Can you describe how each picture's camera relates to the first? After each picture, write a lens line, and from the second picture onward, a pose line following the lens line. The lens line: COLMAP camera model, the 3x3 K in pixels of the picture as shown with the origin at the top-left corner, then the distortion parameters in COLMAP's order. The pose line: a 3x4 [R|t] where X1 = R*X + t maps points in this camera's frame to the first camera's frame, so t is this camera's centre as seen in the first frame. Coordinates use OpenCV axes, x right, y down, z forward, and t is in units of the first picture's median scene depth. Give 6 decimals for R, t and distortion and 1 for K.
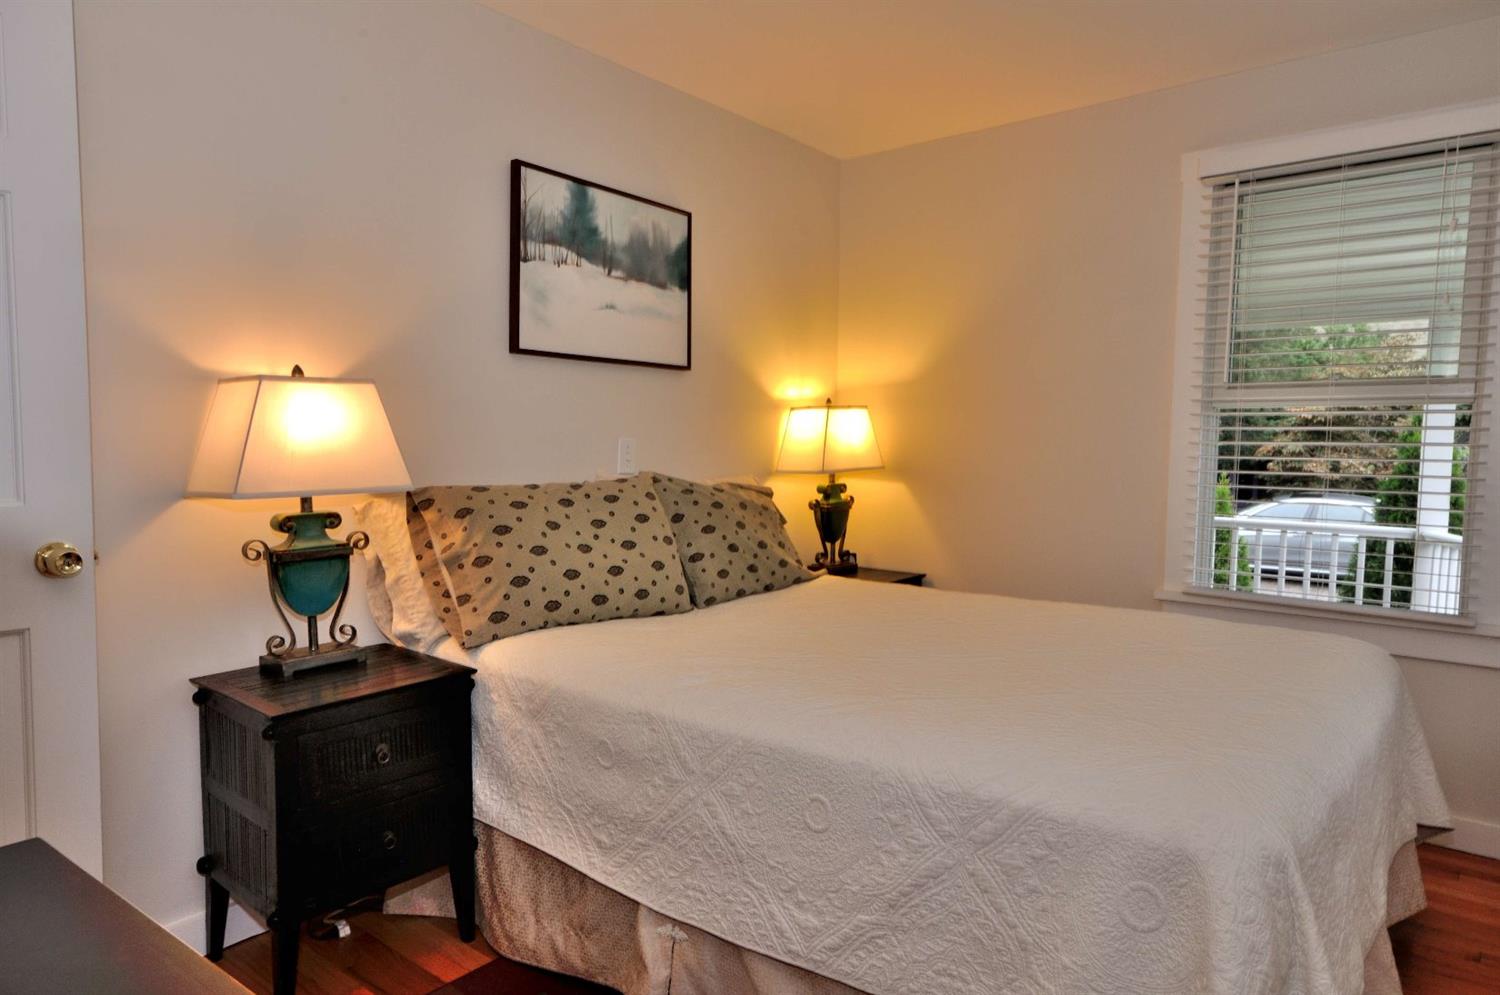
lens RADIAL K [[946.0, 0, 750.0], [0, 946.0, 497.5], [0, 0, 1]] dist [0.013139, 0.007771]
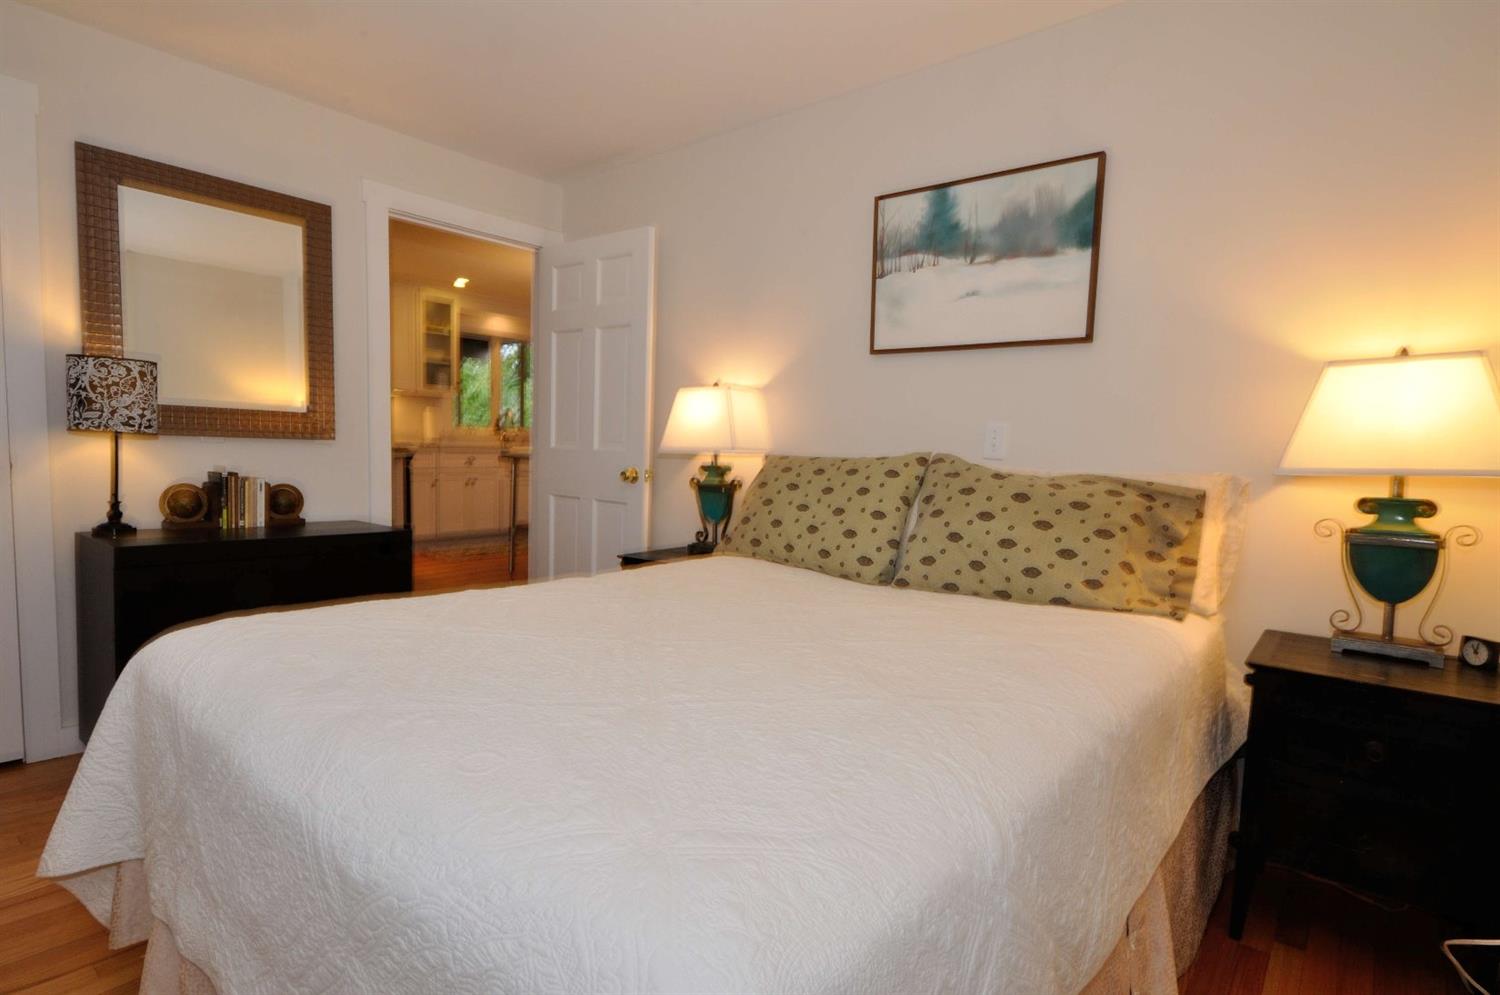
lens RADIAL K [[775.5, 0, 750.0], [0, 775.5, 497.5], [0, 0, 1]] dist [0.001396, 0.000483]
pose [[-0.019453, 0.094422, -0.995342, 0.733125], [-0.058263, 0.993732, 0.095408, -0.047384], [0.998112, 0.059848, -0.013830, 0.793789]]
